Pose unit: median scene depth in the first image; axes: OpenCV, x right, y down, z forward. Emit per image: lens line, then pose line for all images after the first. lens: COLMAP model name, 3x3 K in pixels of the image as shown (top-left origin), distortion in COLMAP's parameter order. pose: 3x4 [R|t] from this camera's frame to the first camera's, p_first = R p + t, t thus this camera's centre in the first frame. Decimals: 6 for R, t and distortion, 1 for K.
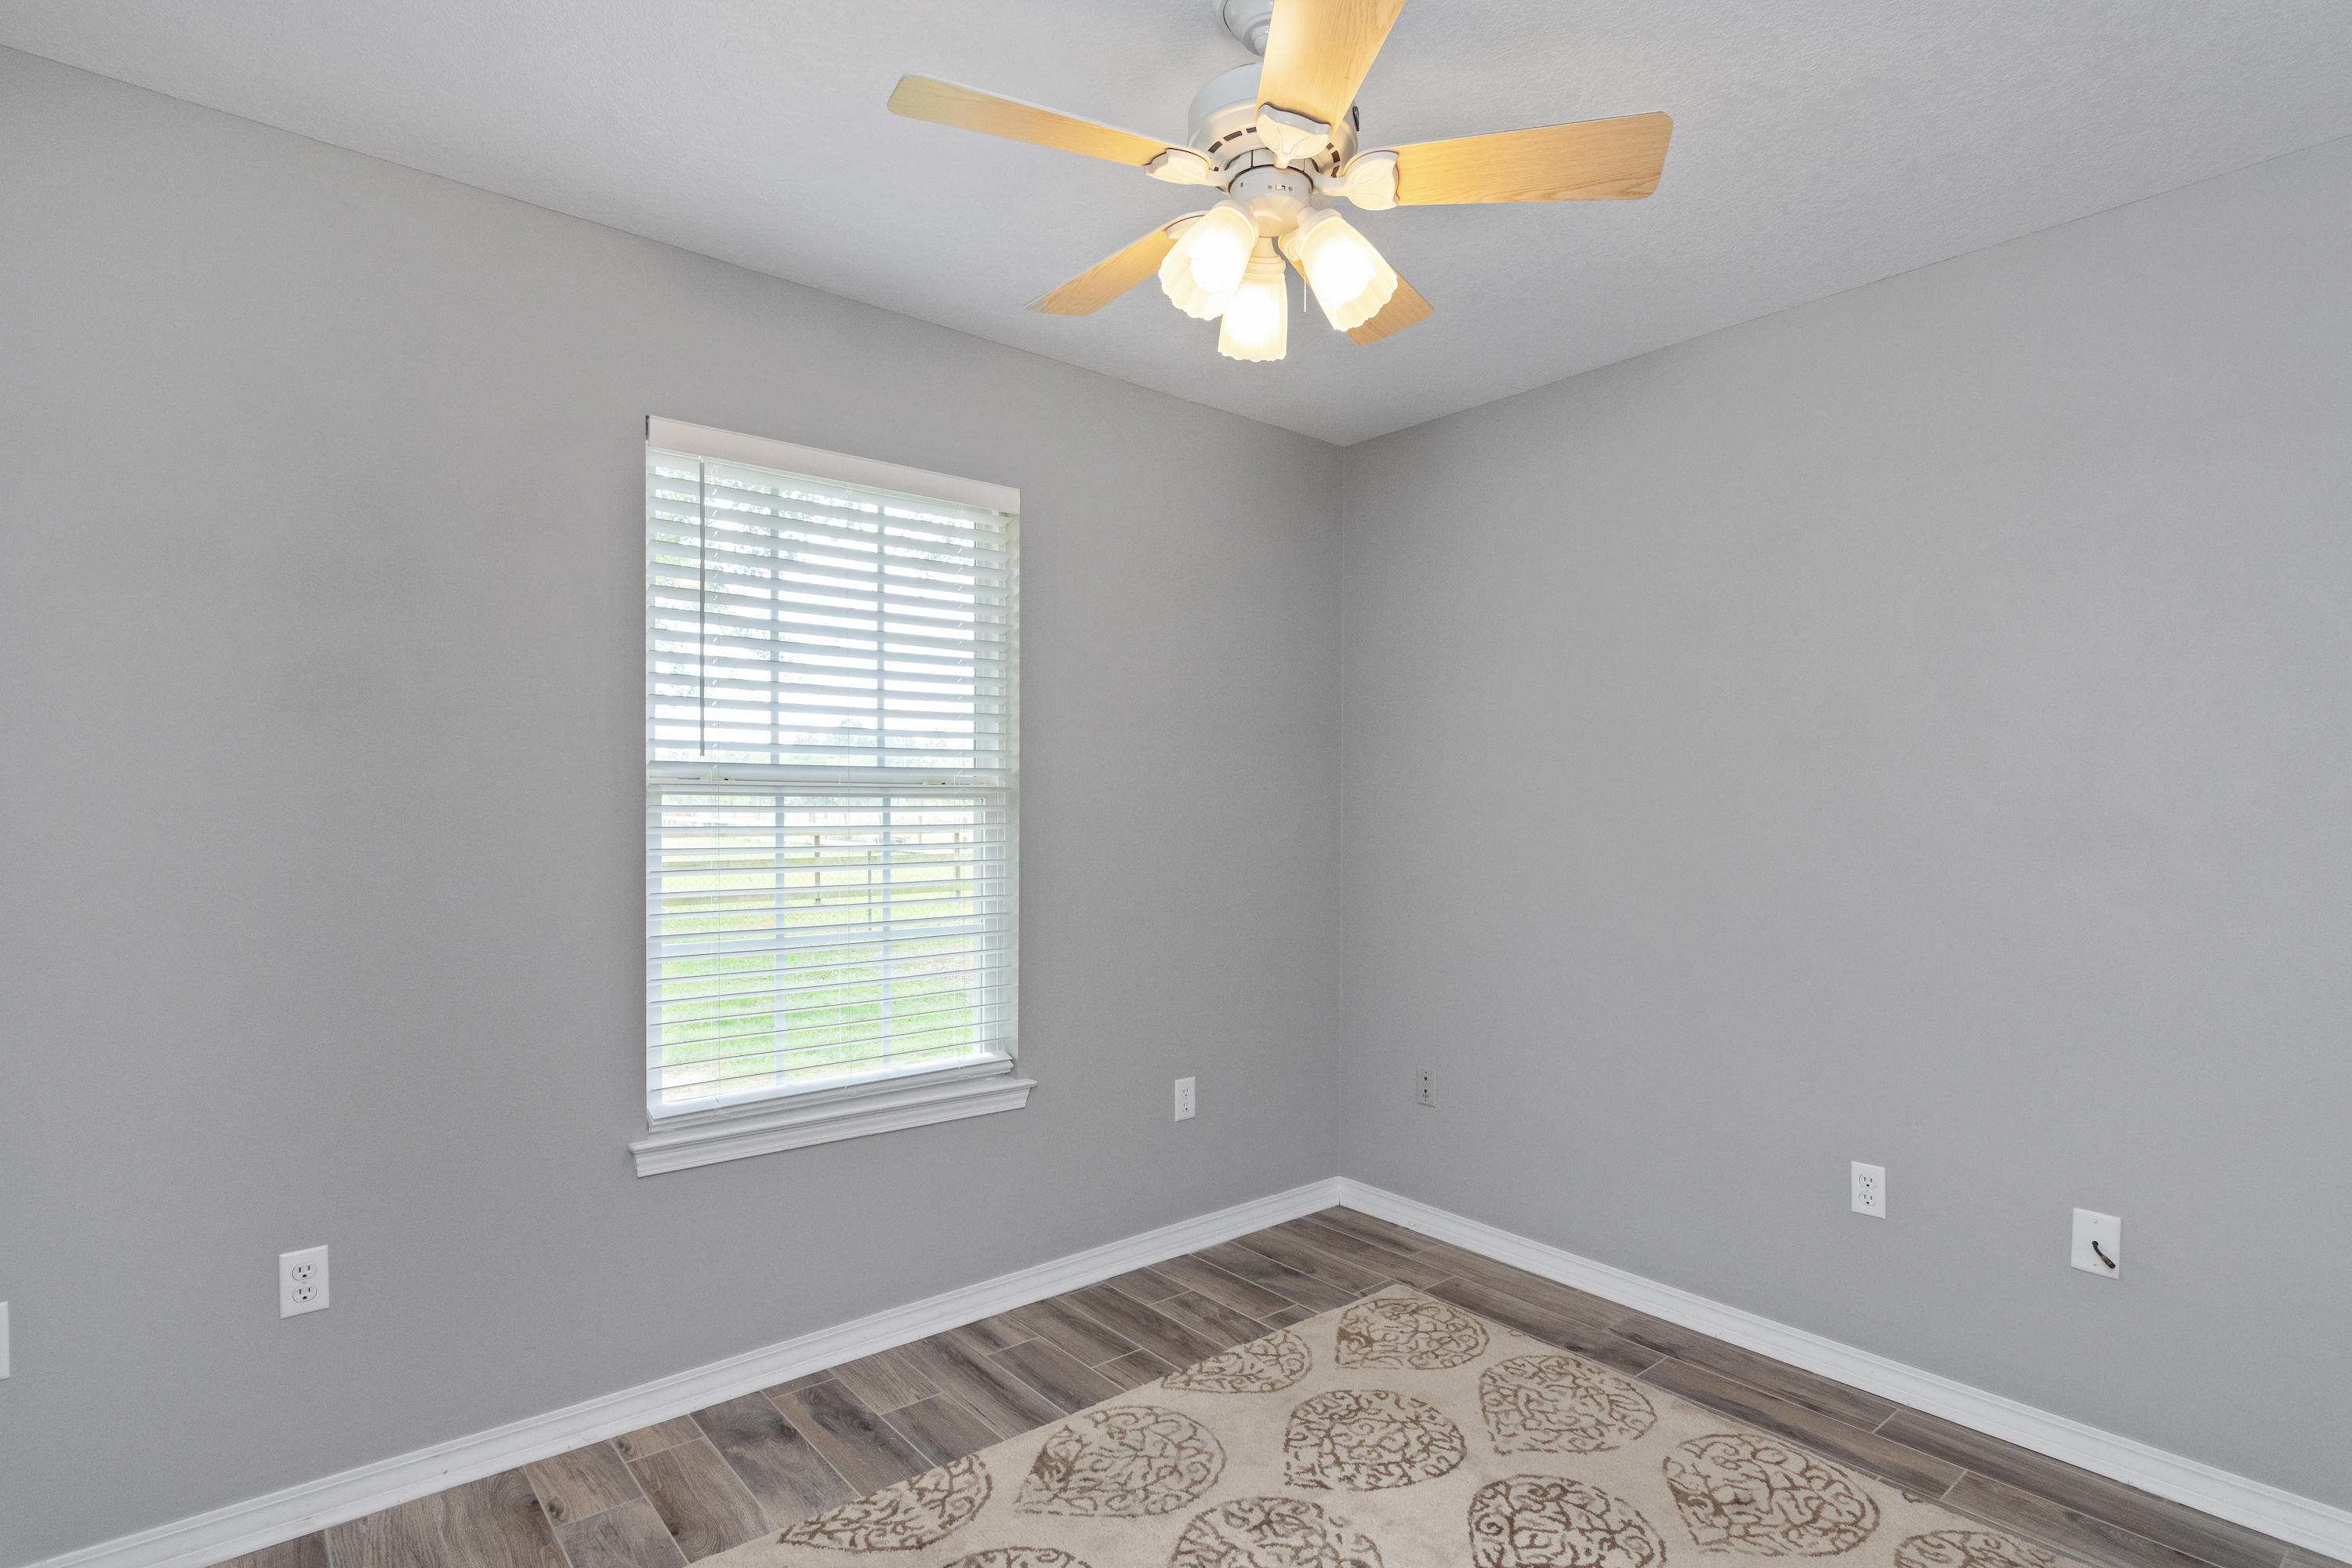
lens RADIAL K [[1142.8, 0, 1170.4], [0, 1142.8, 829.8], [0, 0, 1]] dist [-0.000366, 0.001536]
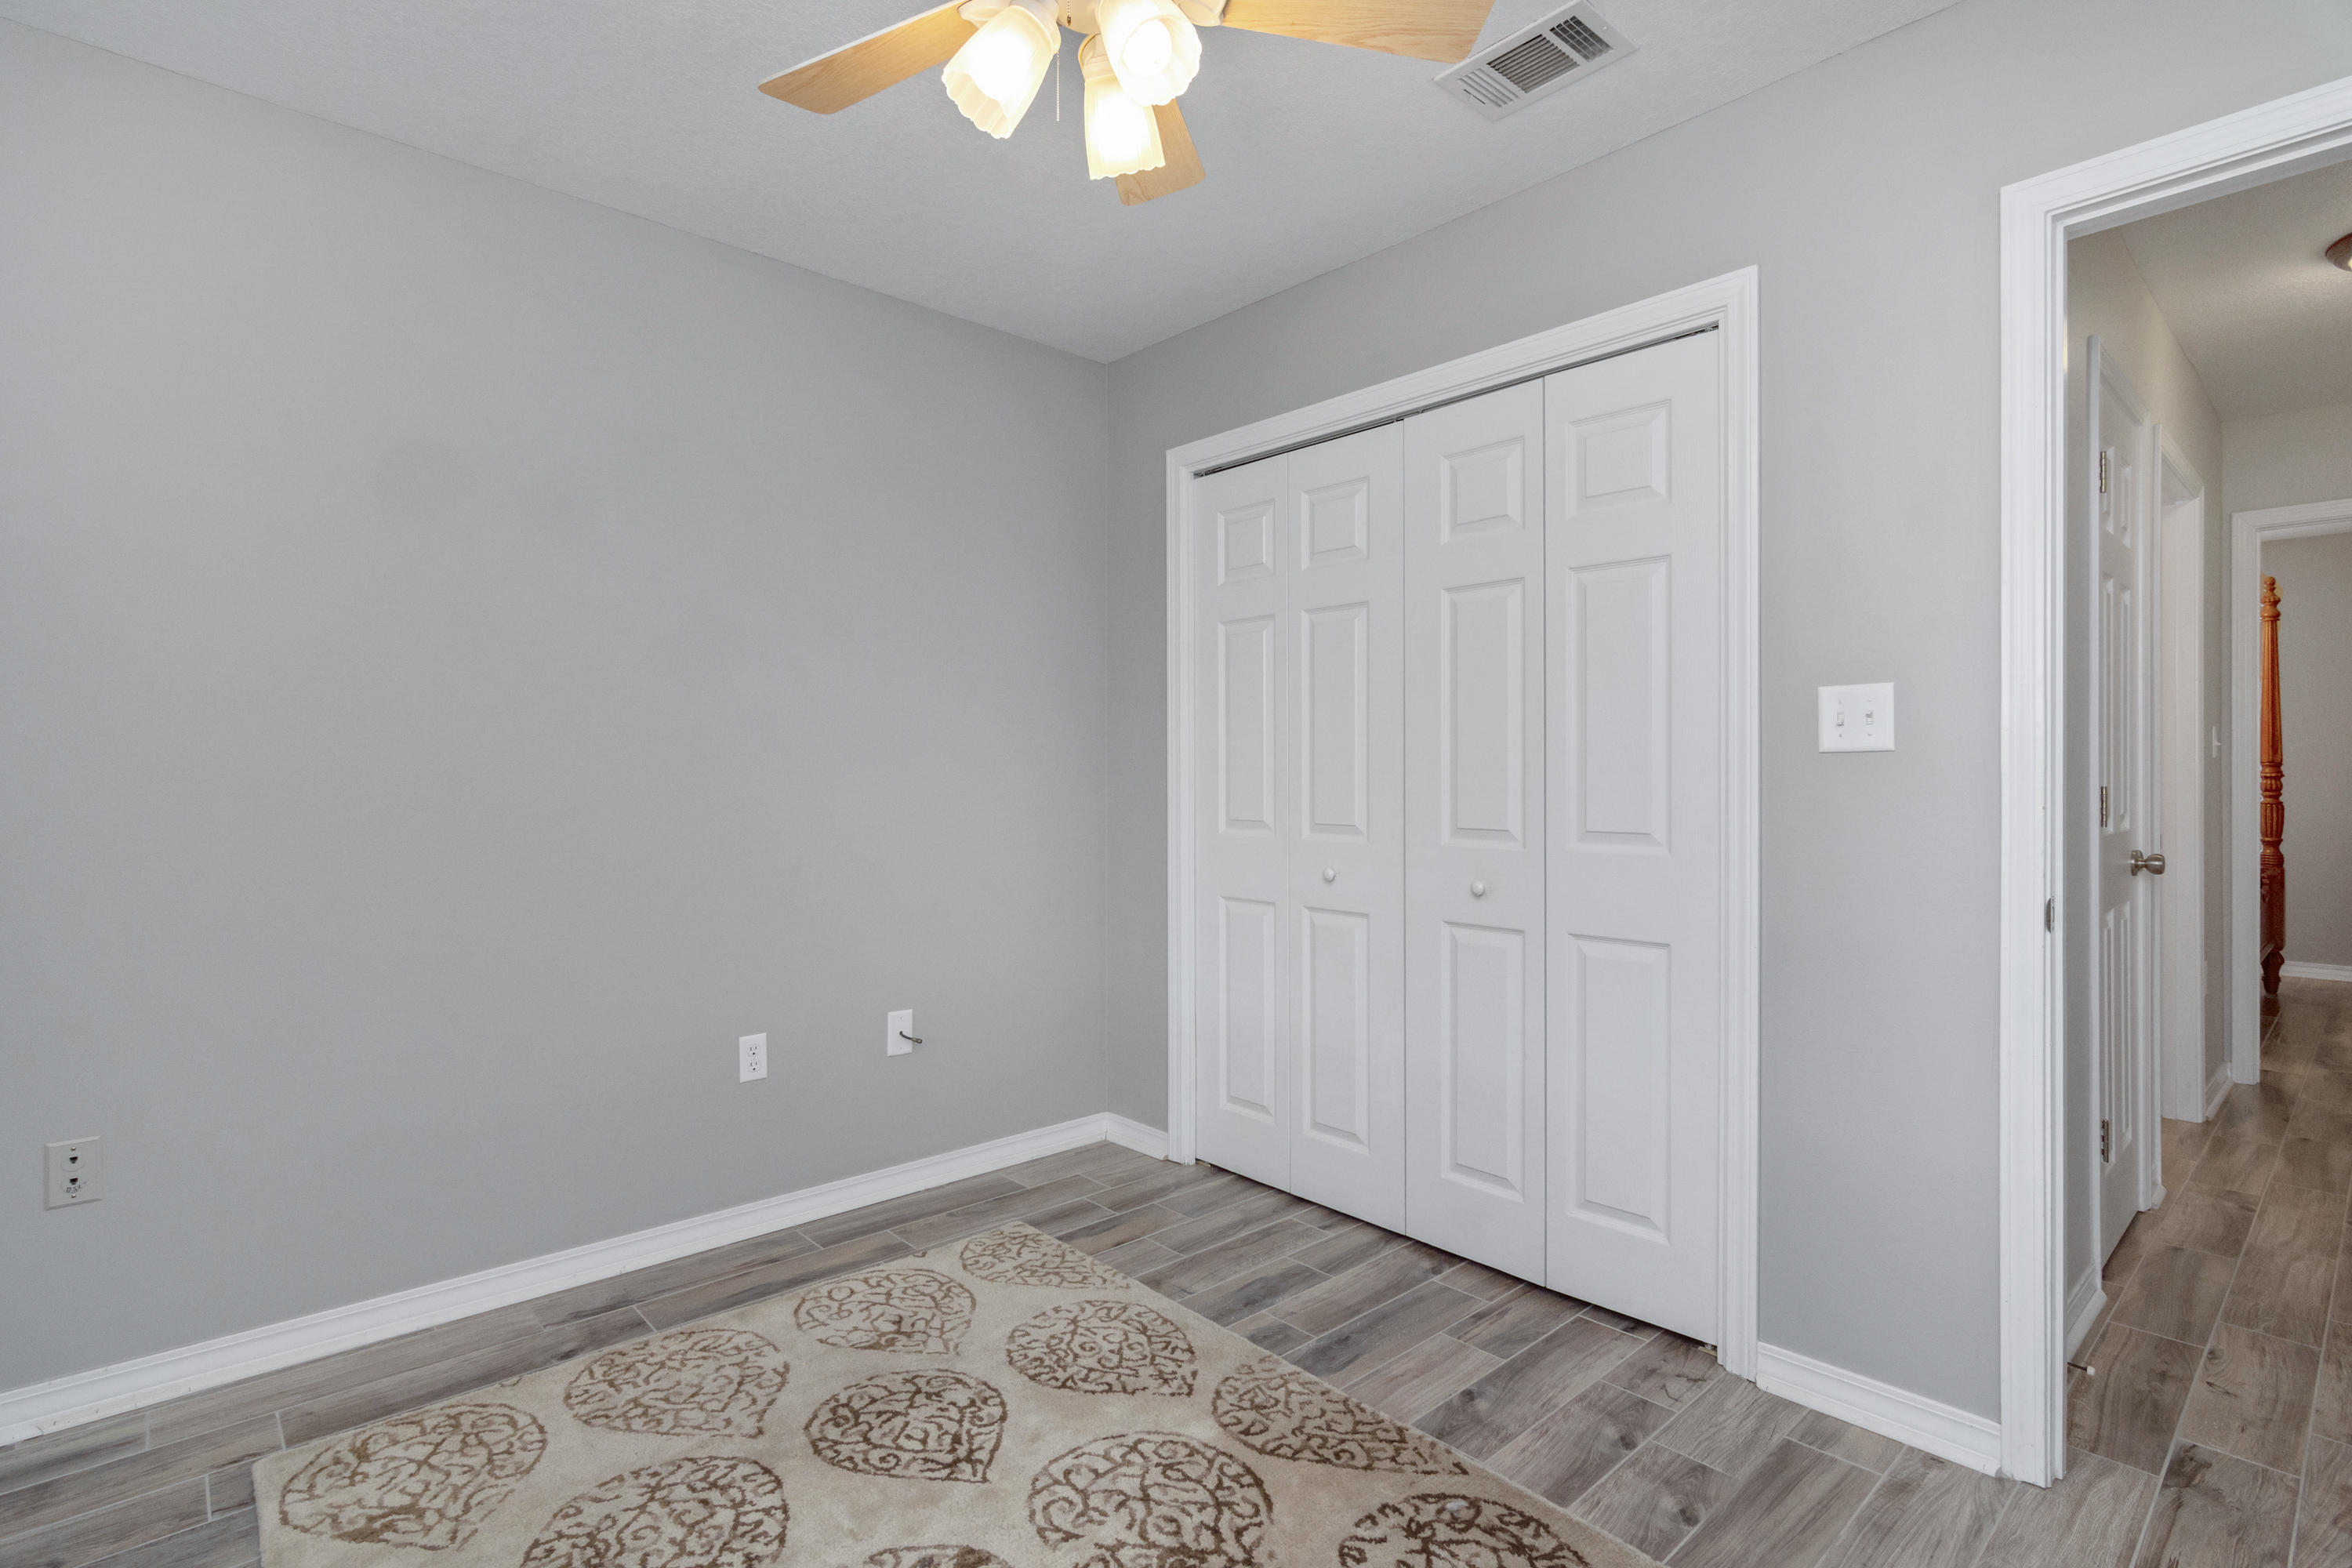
lens RADIAL K [[1119.9, 0, 1172.3], [0, 1119.9, 772.0], [0, 0, 1]] dist [-0.000221, 0.000763]
pose [[-0.029831, -0.003848, 0.999548, -0.510542], [0.018394, 0.999821, 0.004398, 0.036588], [-0.999386, 0.018516, -0.029754, 0.622833]]
